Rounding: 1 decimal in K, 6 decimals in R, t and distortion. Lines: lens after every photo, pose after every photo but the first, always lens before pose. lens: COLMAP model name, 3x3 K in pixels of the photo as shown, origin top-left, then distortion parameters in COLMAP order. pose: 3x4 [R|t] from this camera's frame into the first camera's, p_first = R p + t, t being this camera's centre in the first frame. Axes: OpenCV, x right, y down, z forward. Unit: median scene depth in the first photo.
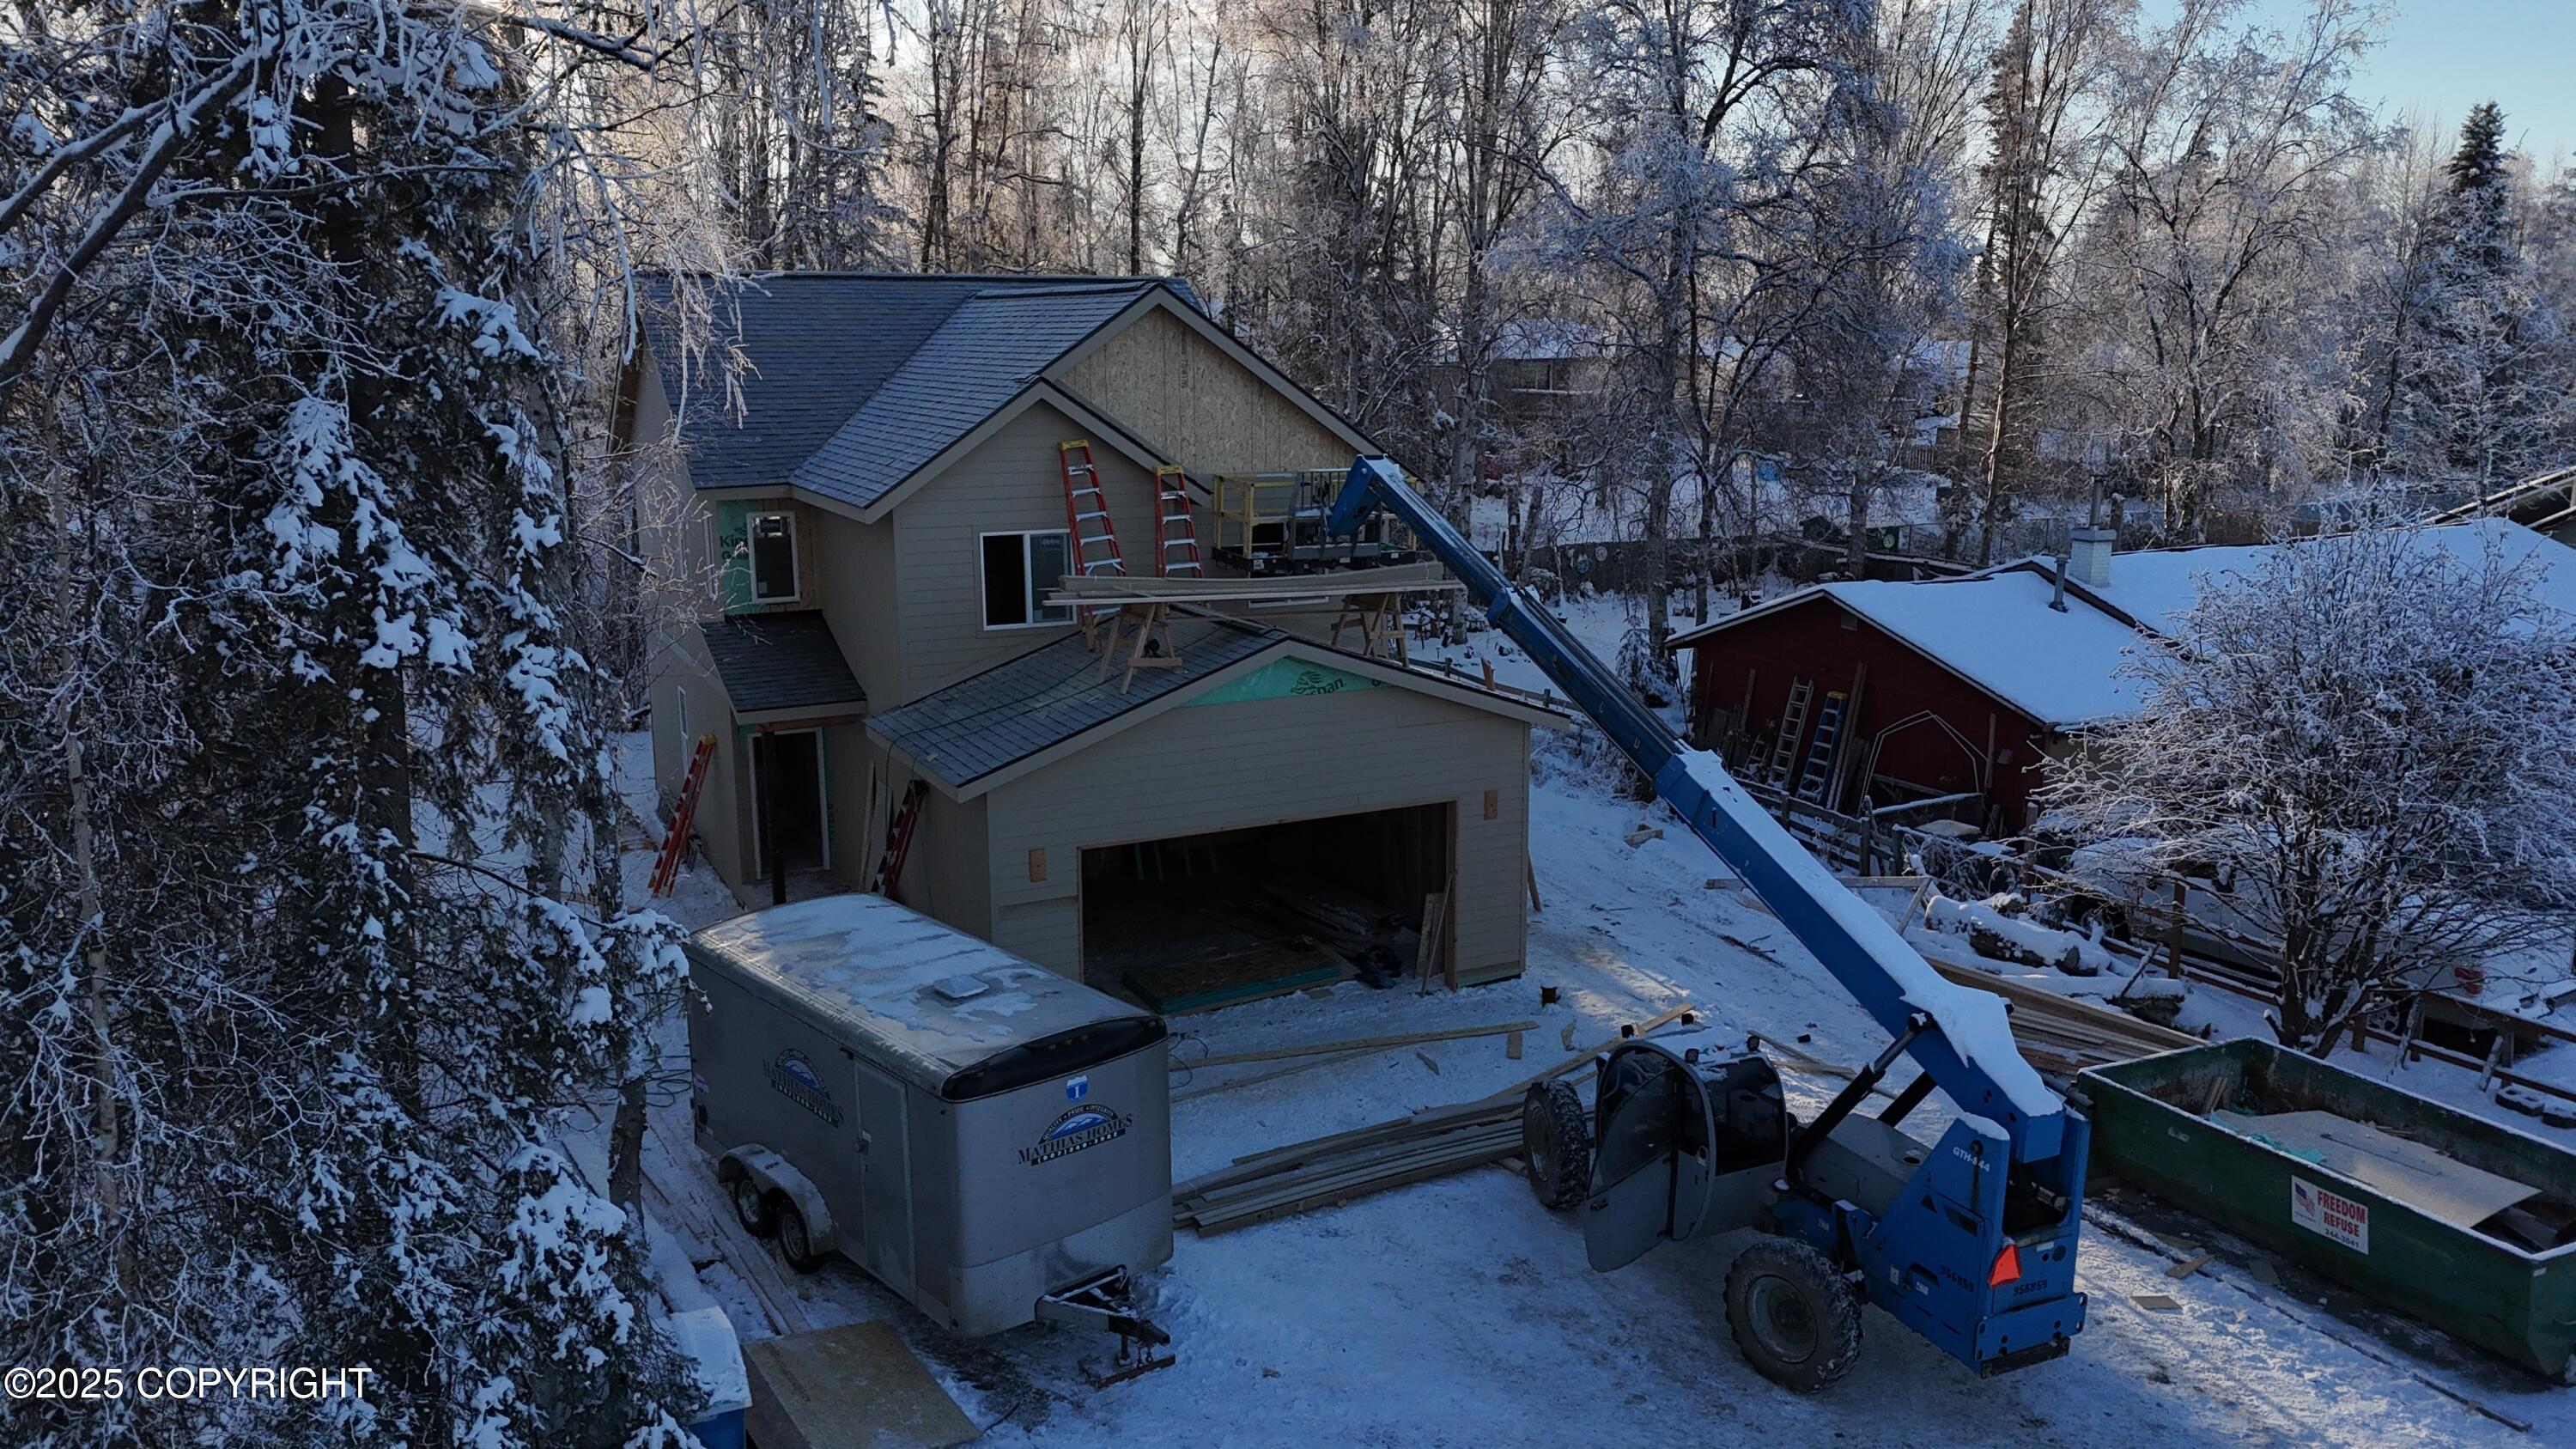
lens RADIAL K [[1895.9, 0, 1288.0], [0, 1895.9, 724.5], [0, 0, 1]] dist [0.083026, -0.079955]
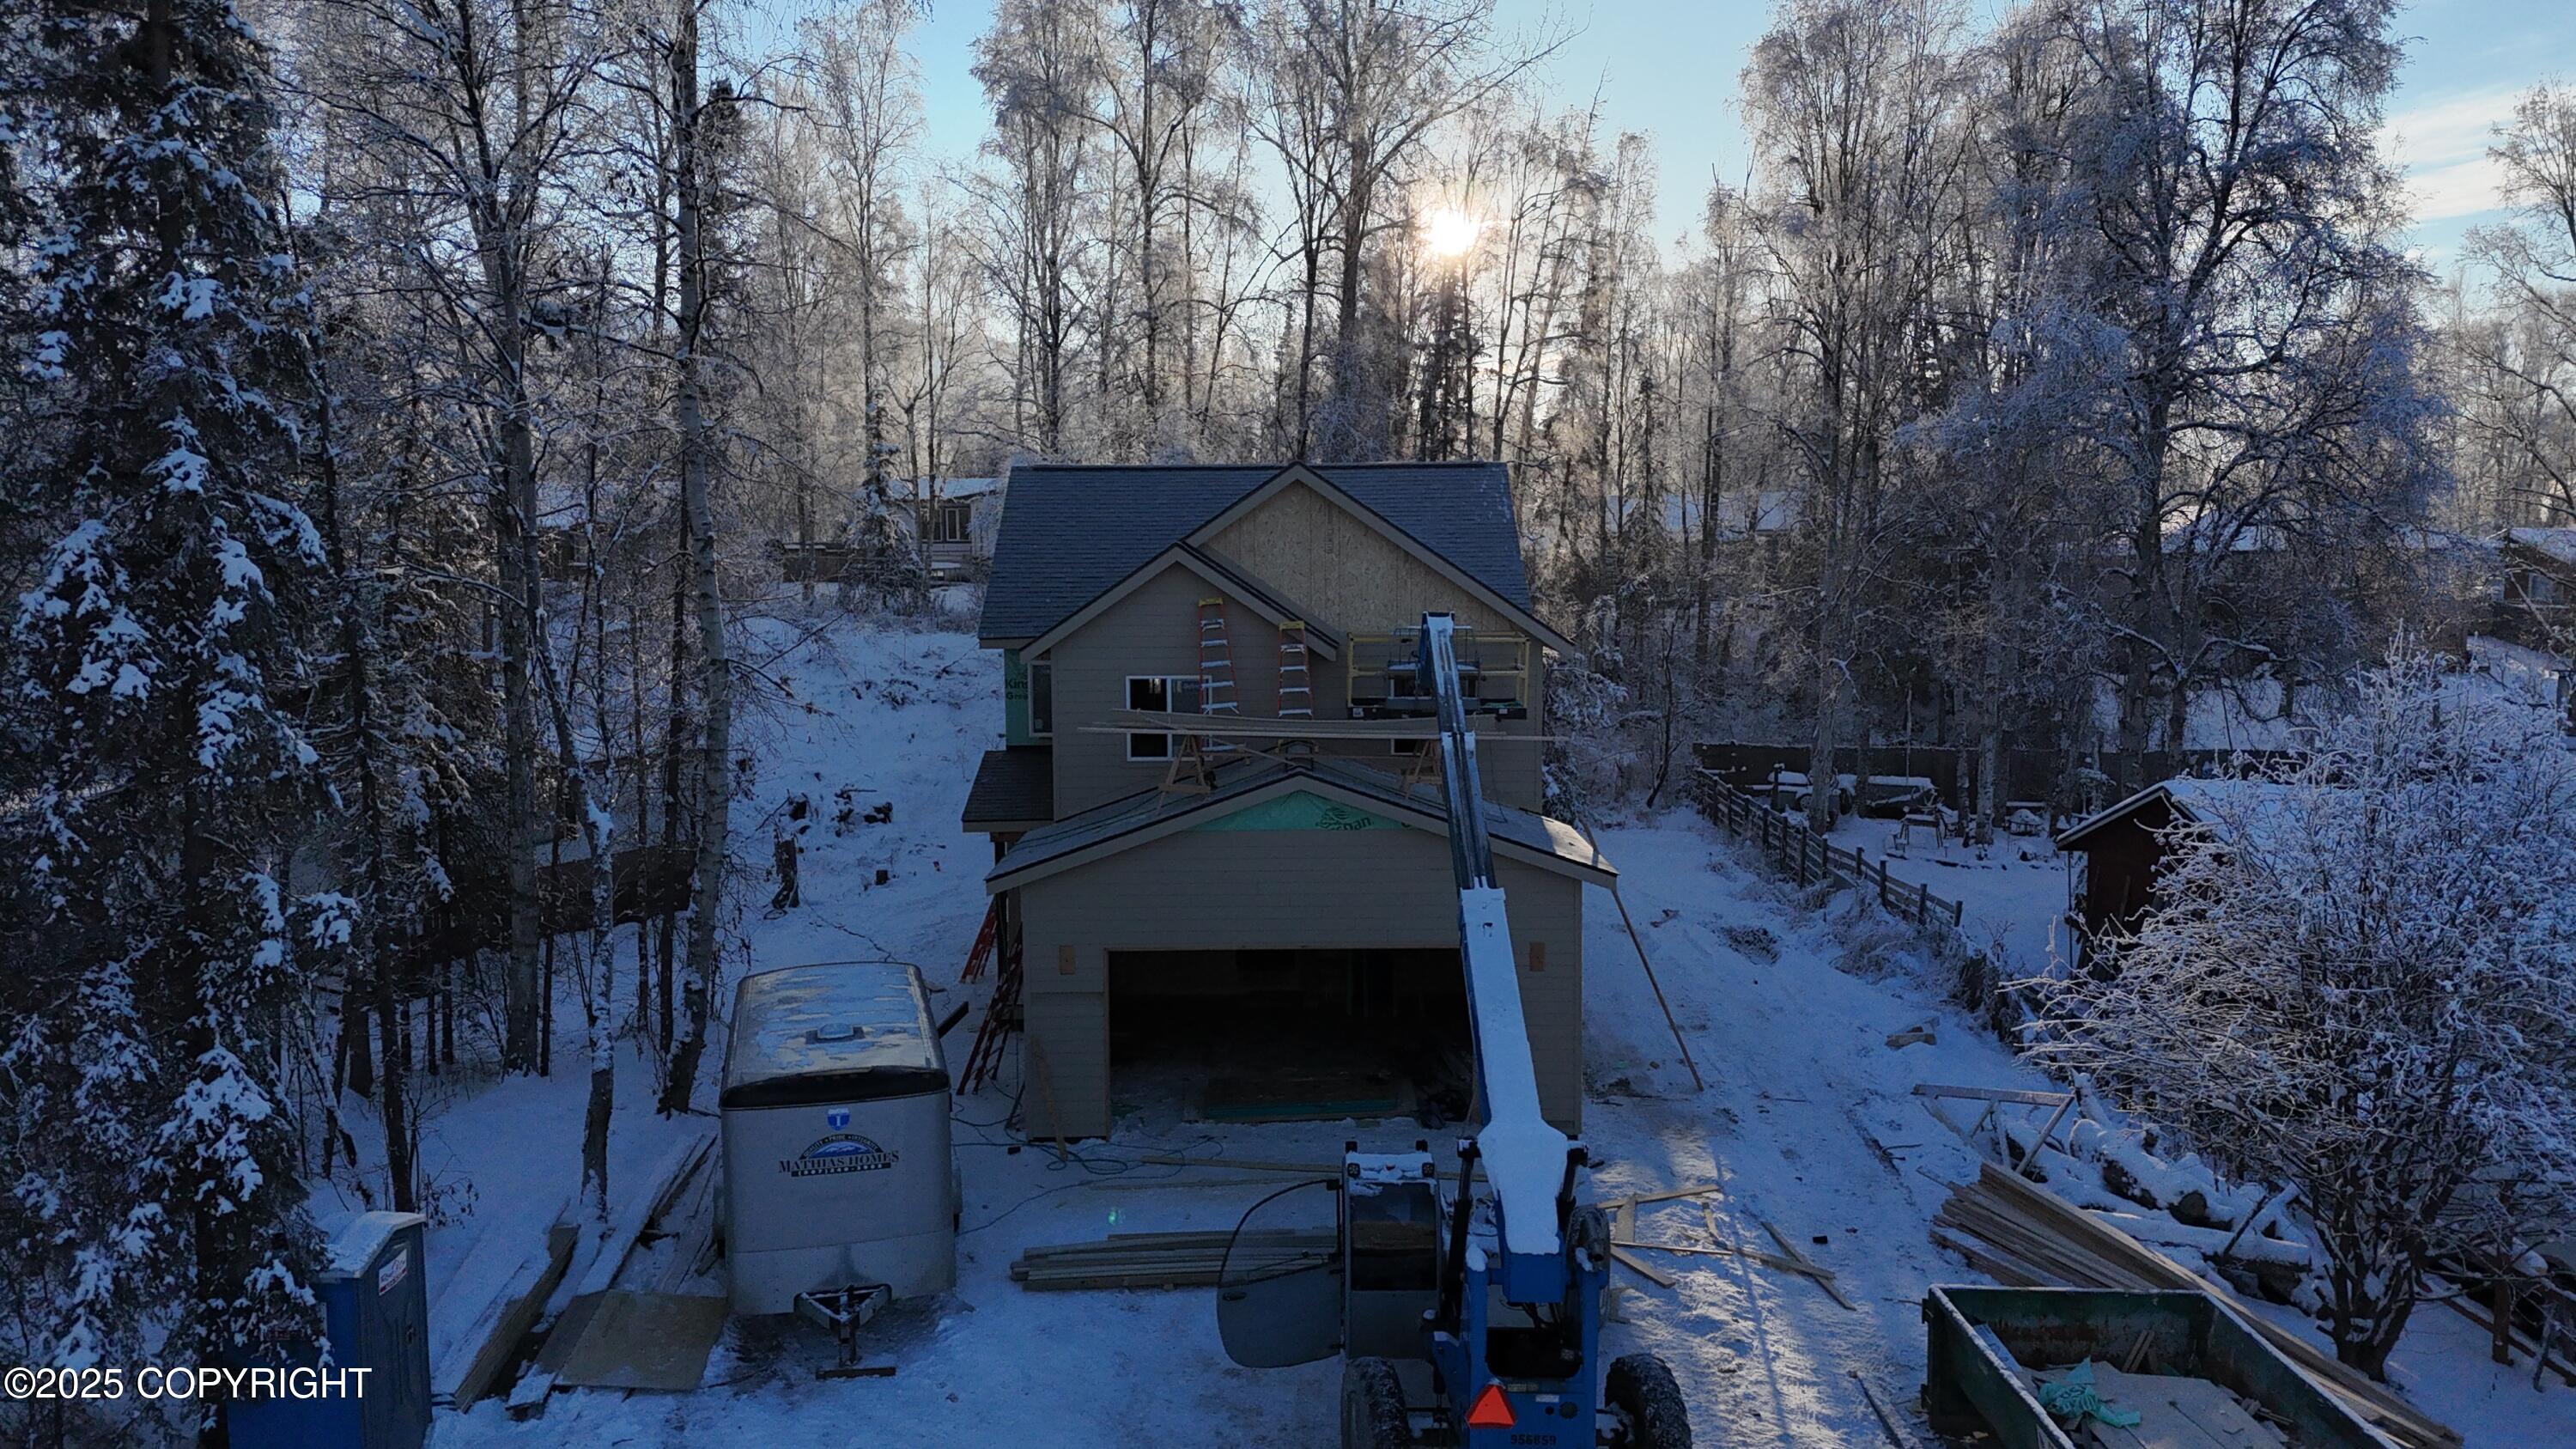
lens RADIAL K [[1895.9, 0, 1288.0], [0, 1895.9, 724.5], [0, 0, 1]] dist [0.083026, -0.079955]
pose [[0.894069, 0.040195, -0.446122, 0.926855], [-0.086875, 0.992614, -0.084671, 0.036060], [0.439424, 0.114459, 0.890958, 0.057156]]
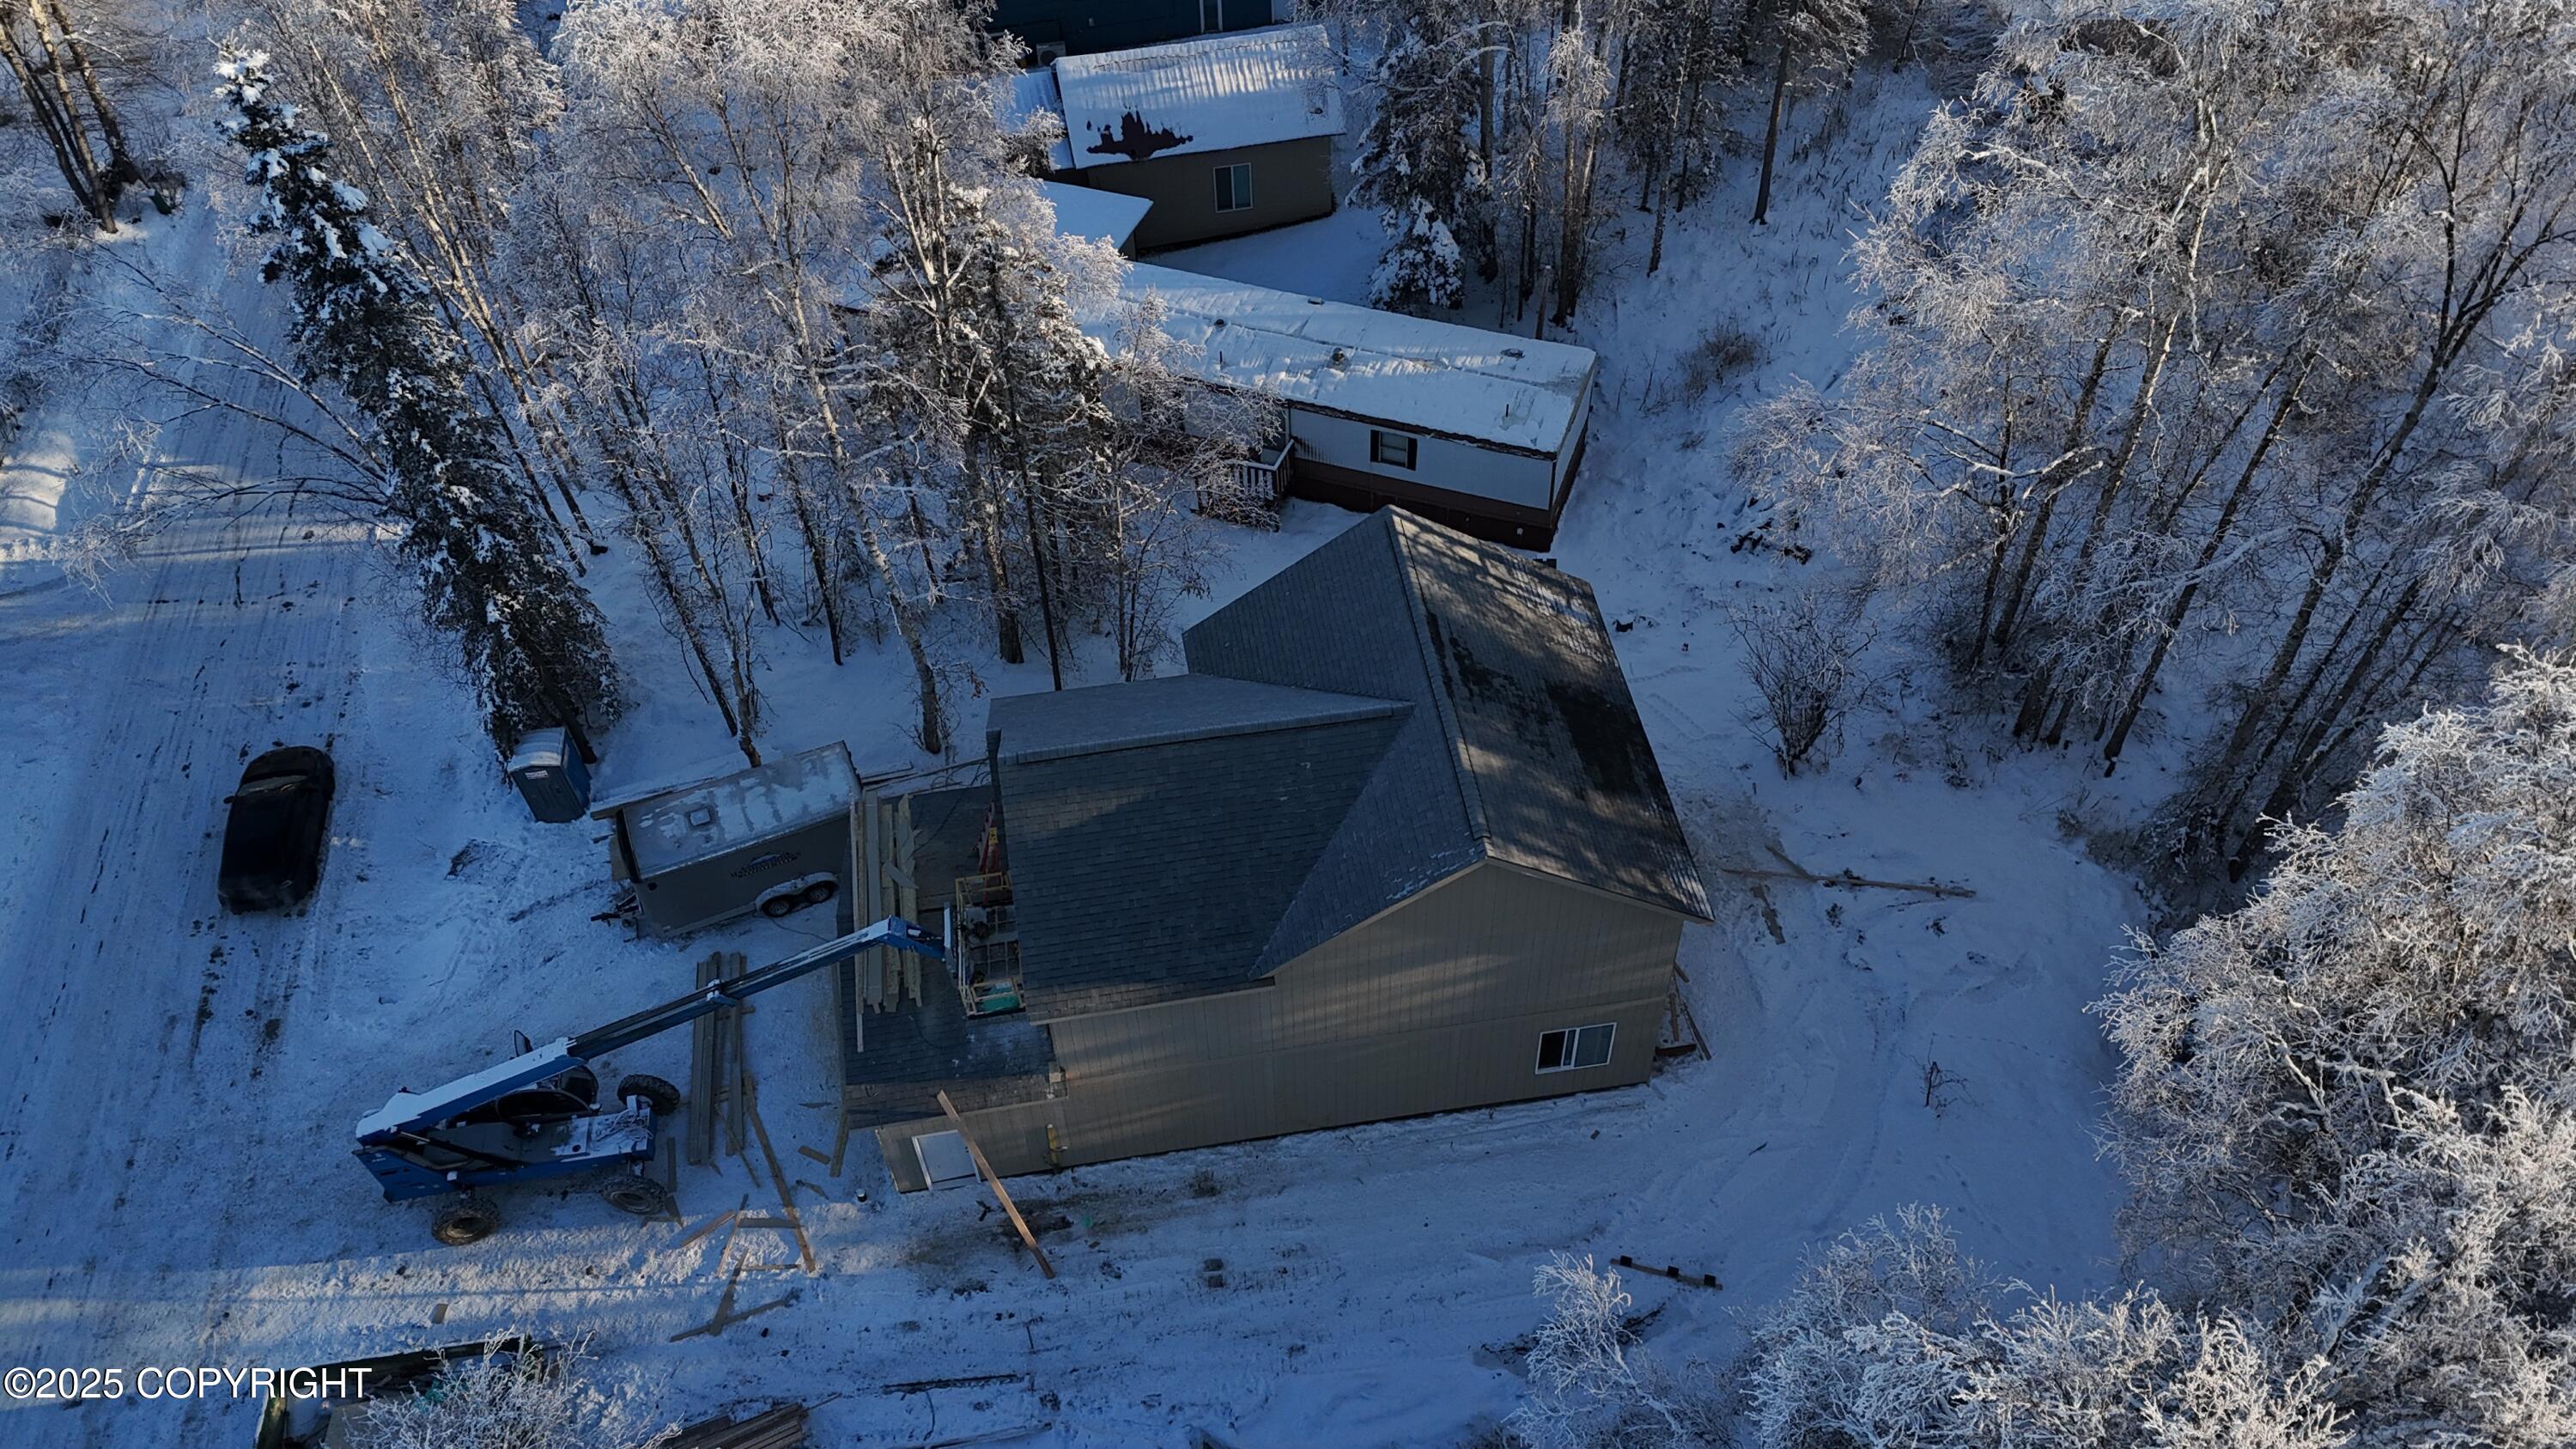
lens RADIAL K [[1895.9, 0, 1288.0], [0, 1895.9, 724.5], [0, 0, 1]] dist [0.083026, -0.079955]
pose [[-0.319735, 0.721132, -0.614604, 1.557165], [-0.157928, 0.599020, 0.785005, -3.049782], [0.934253, 0.348057, -0.077641, 2.841973]]
